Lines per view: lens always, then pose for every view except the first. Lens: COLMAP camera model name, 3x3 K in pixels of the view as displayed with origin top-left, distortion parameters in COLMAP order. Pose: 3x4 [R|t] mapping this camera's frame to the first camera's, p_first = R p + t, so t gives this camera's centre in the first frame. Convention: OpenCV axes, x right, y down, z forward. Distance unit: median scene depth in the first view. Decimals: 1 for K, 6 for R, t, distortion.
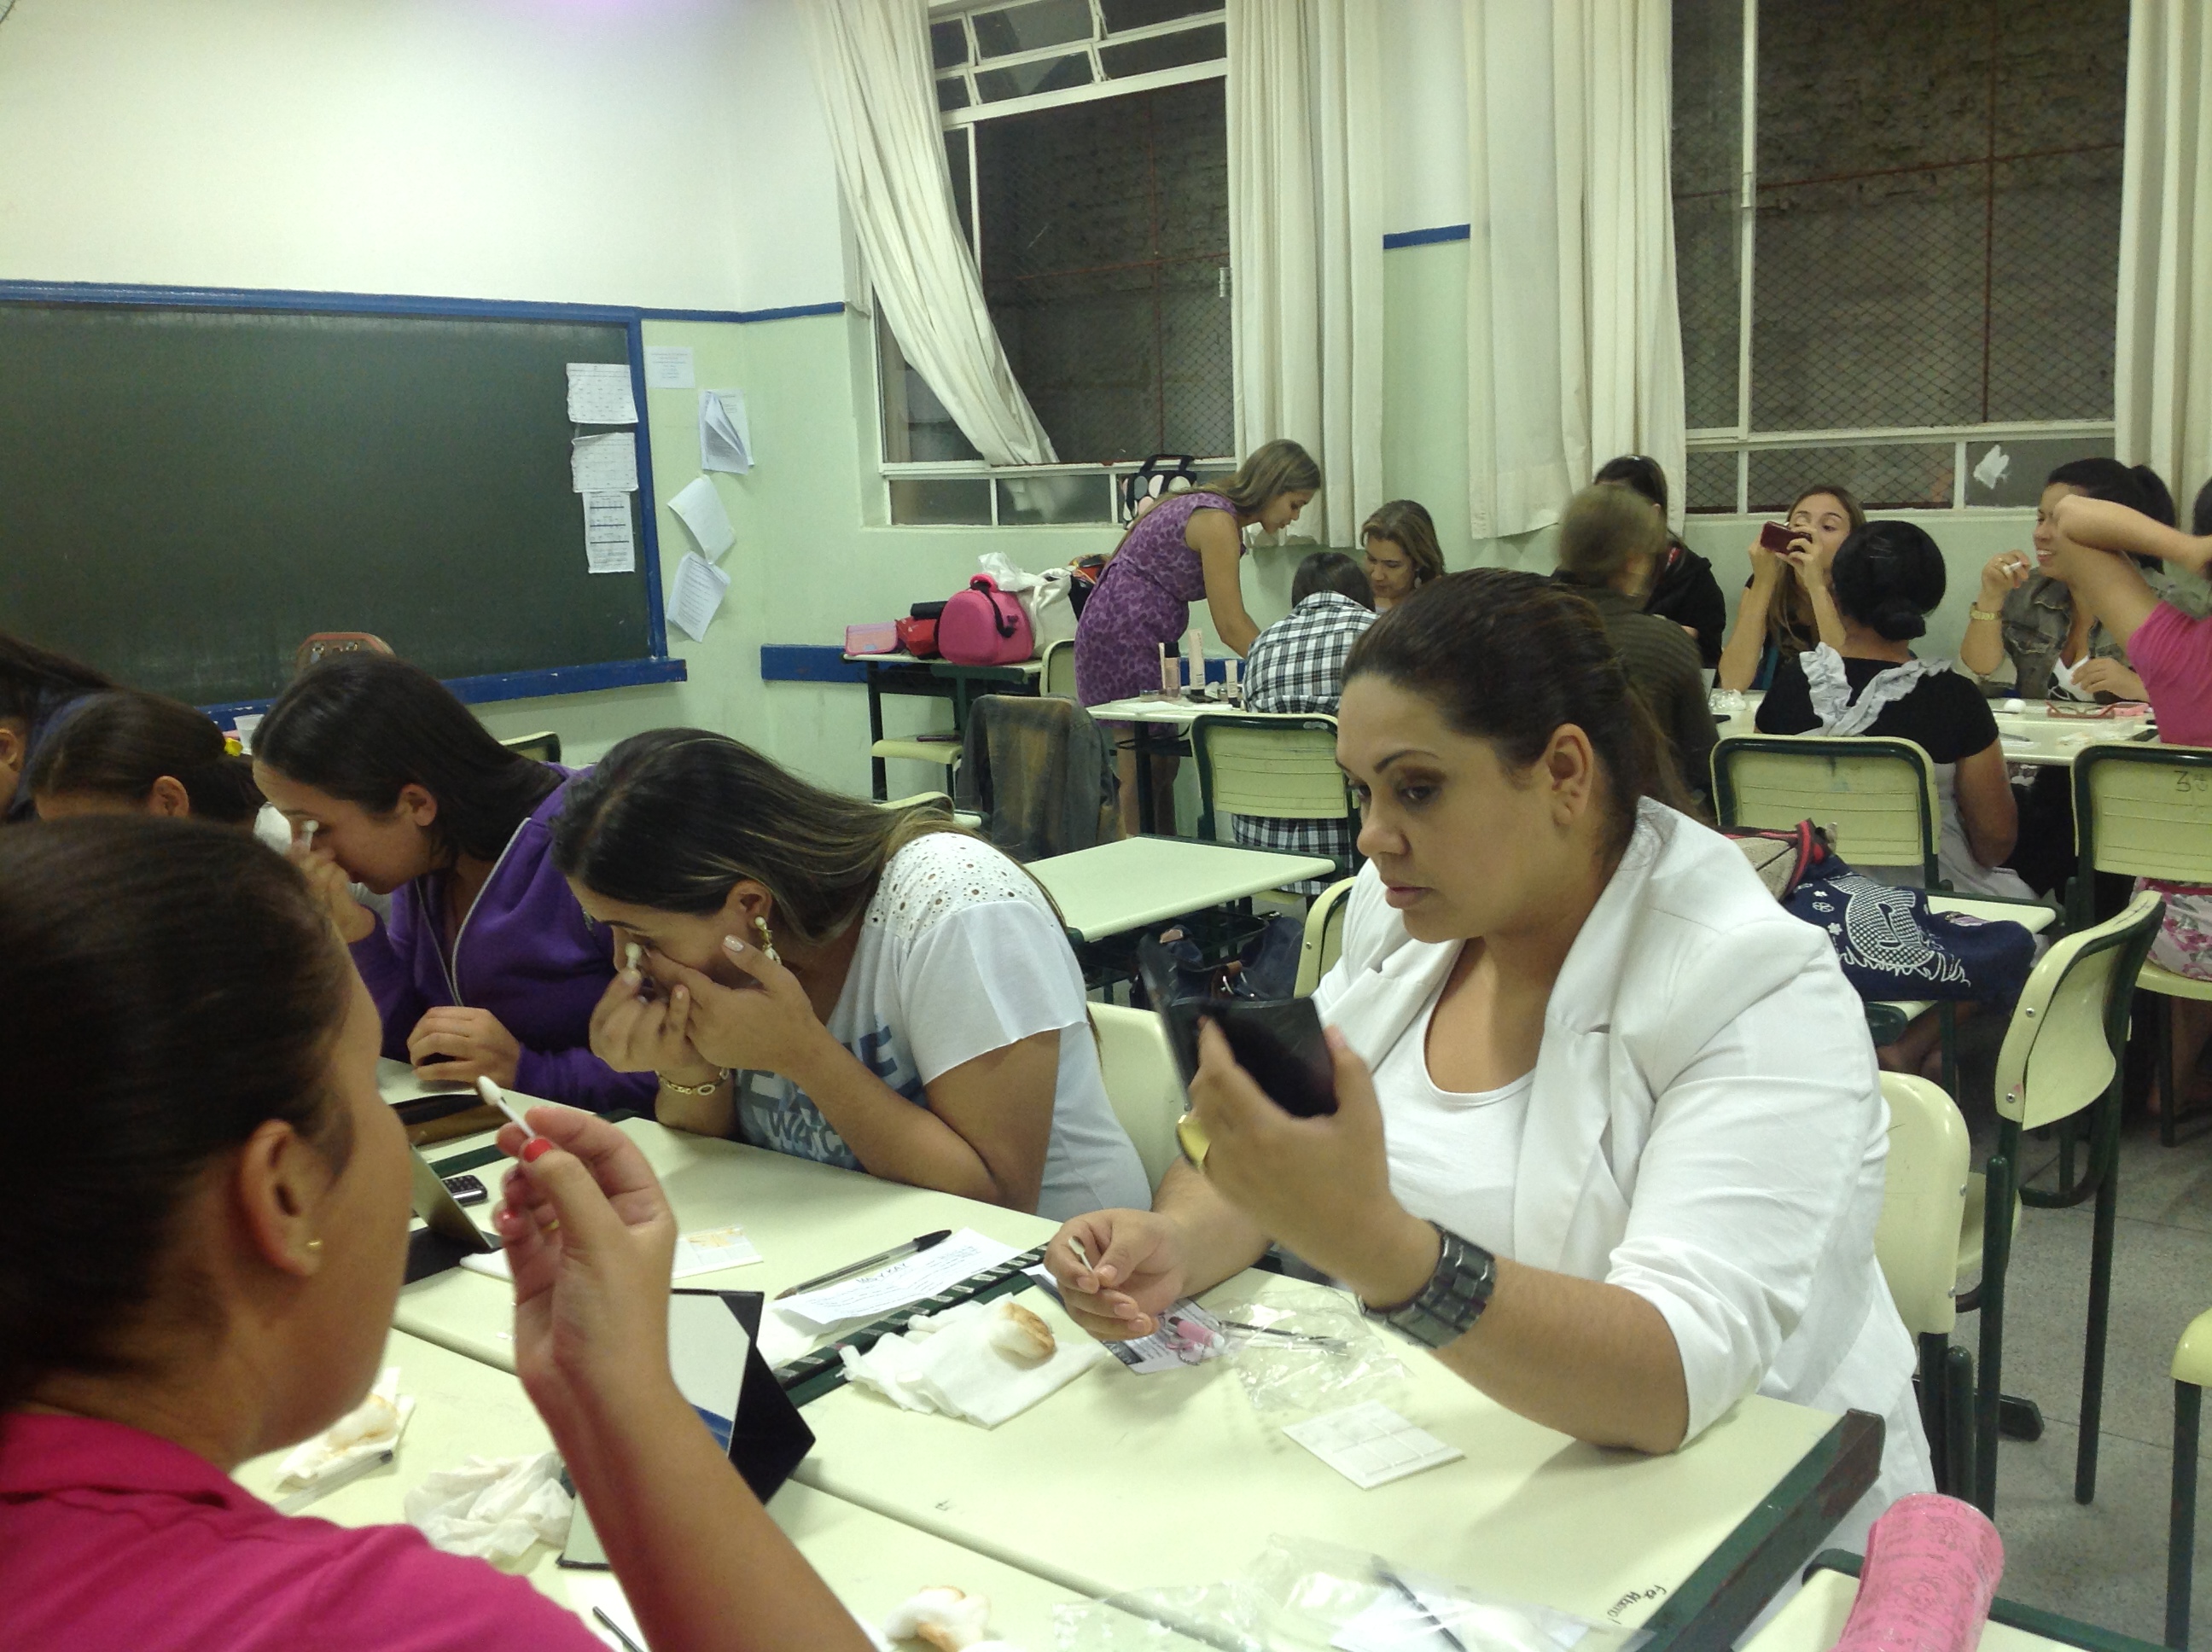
lens RADIAL K [[2166.9, 0, 1128.3], [0, 2166.9, 829.4], [0, 0, 1]] dist [0.181283, -0.431894]
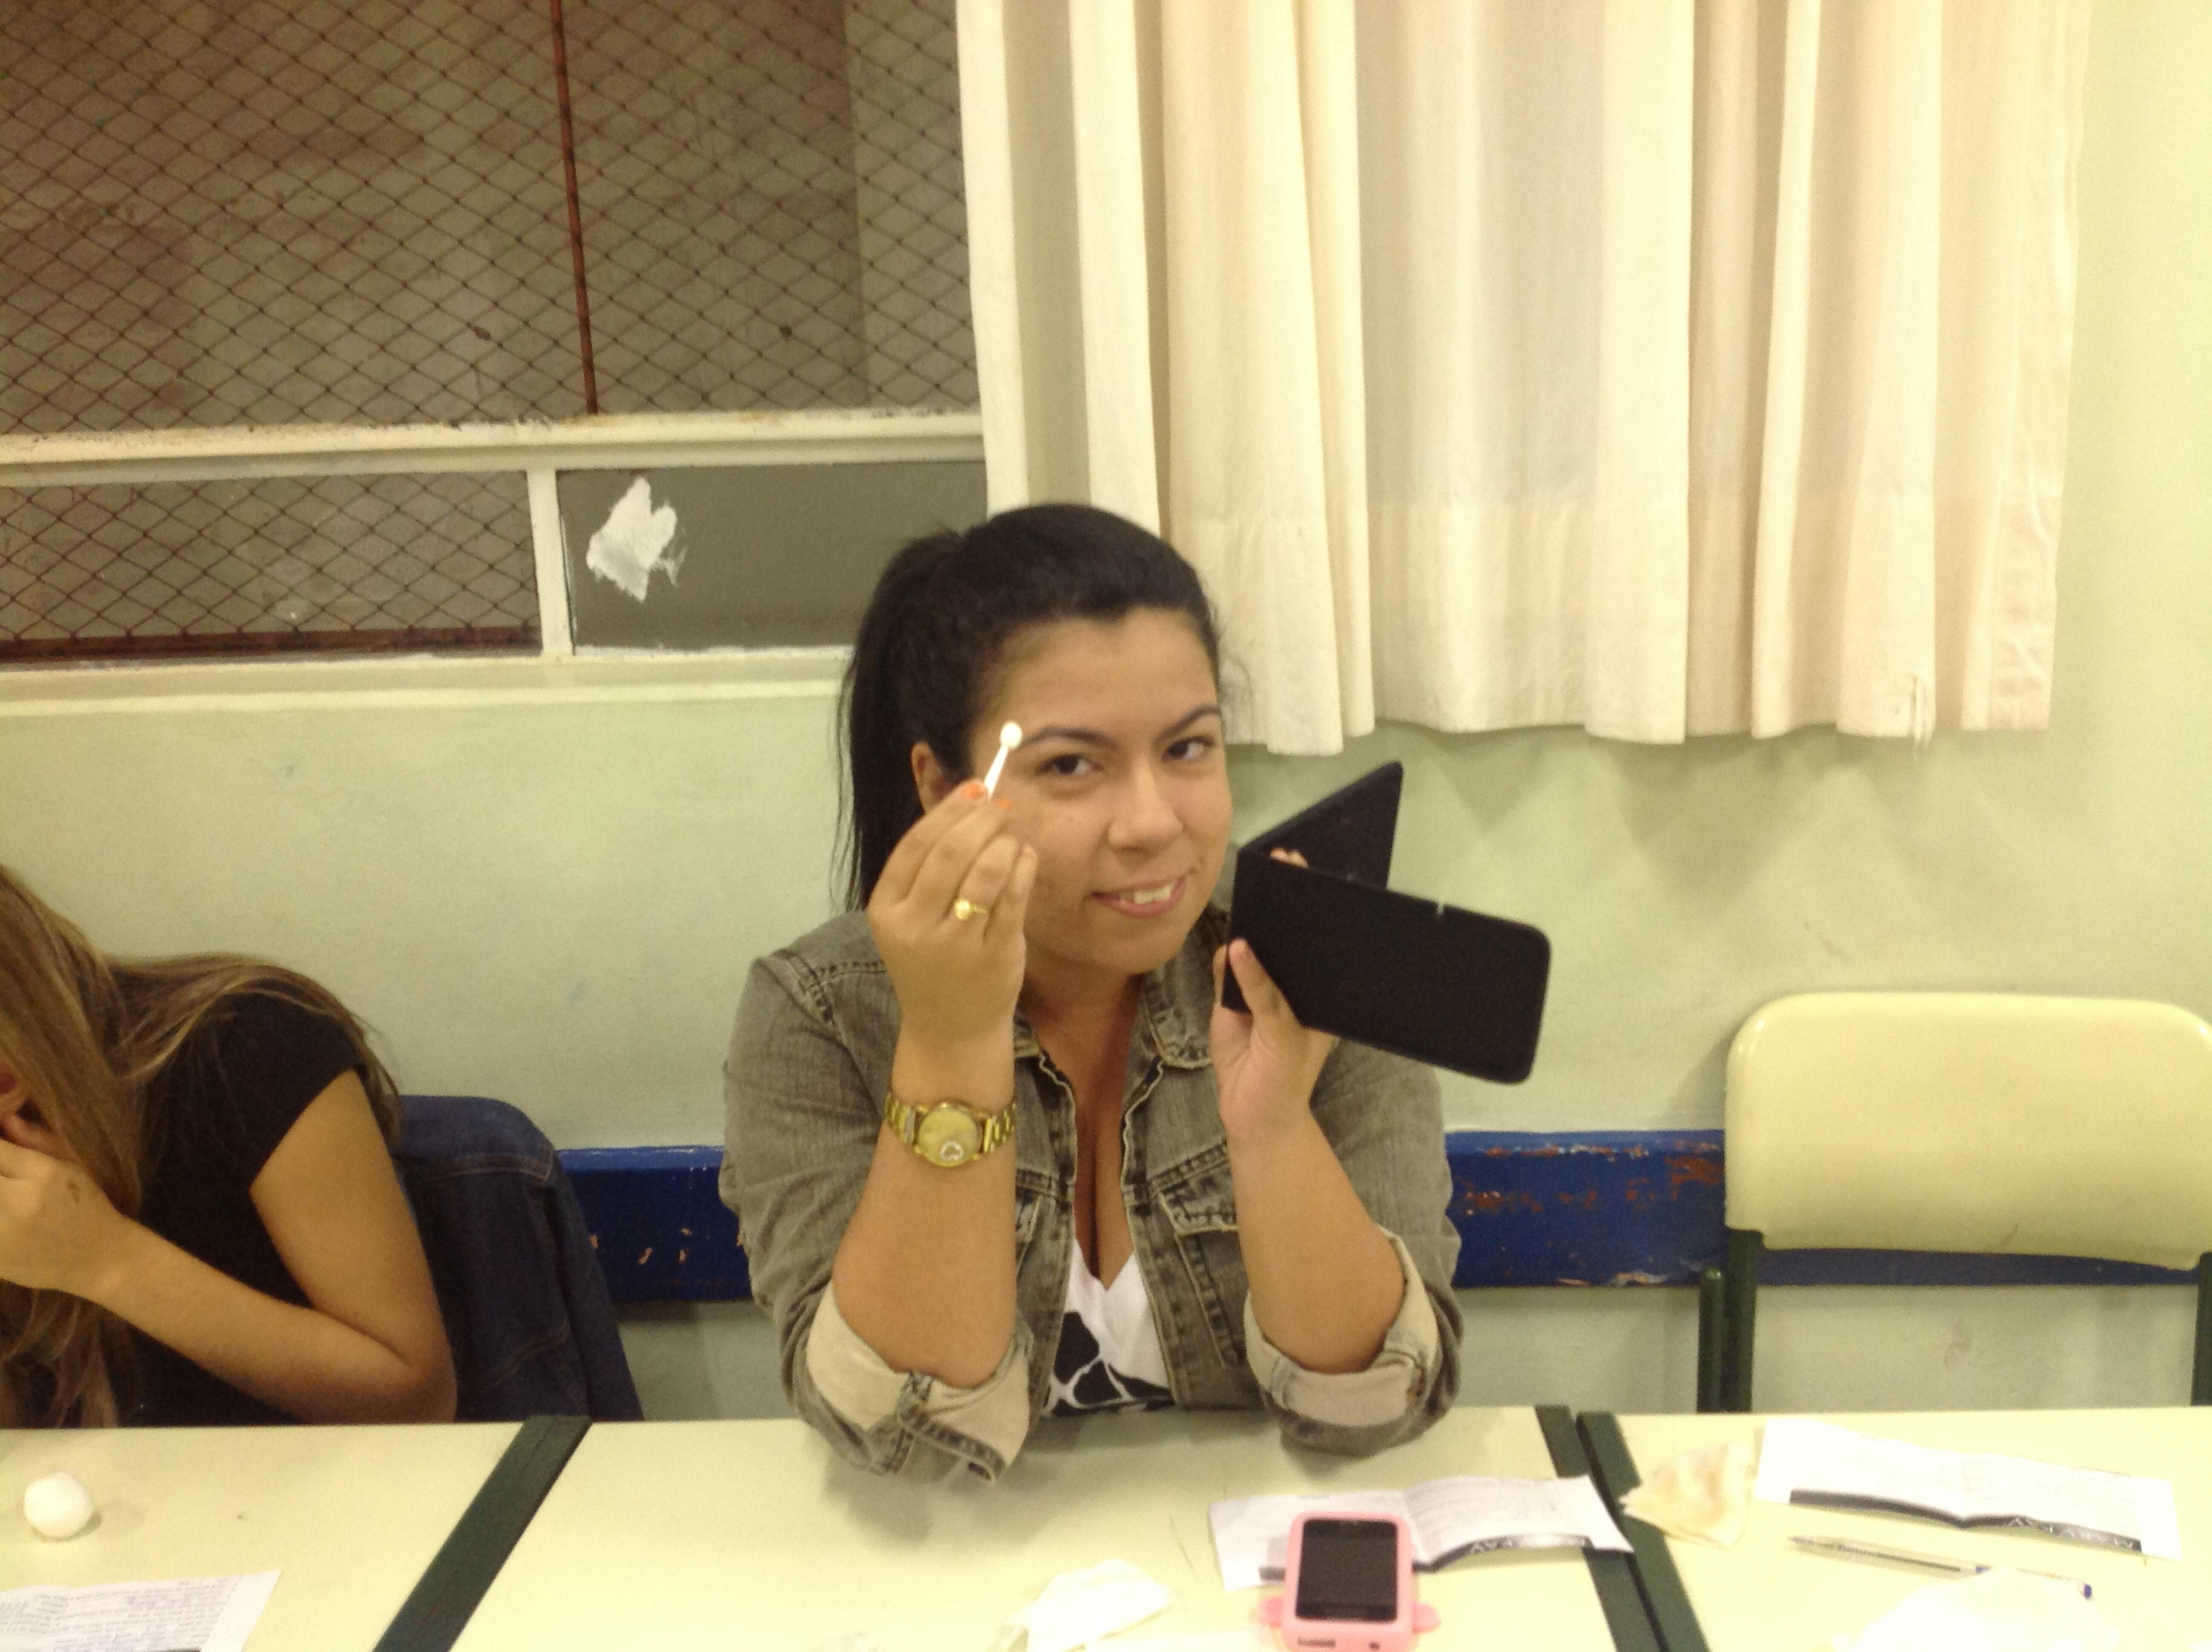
lens RADIAL K [[2166.9, 0, 1128.3], [0, 2166.9, 829.4], [0, 0, 1]] dist [0.181283, -0.431894]
pose [[0.809672, -0.101448, 0.578047, 0.244085], [0.101438, 0.994314, 0.032419, -0.120037], [-0.578049, 0.032387, 0.815359, 0.660262]]
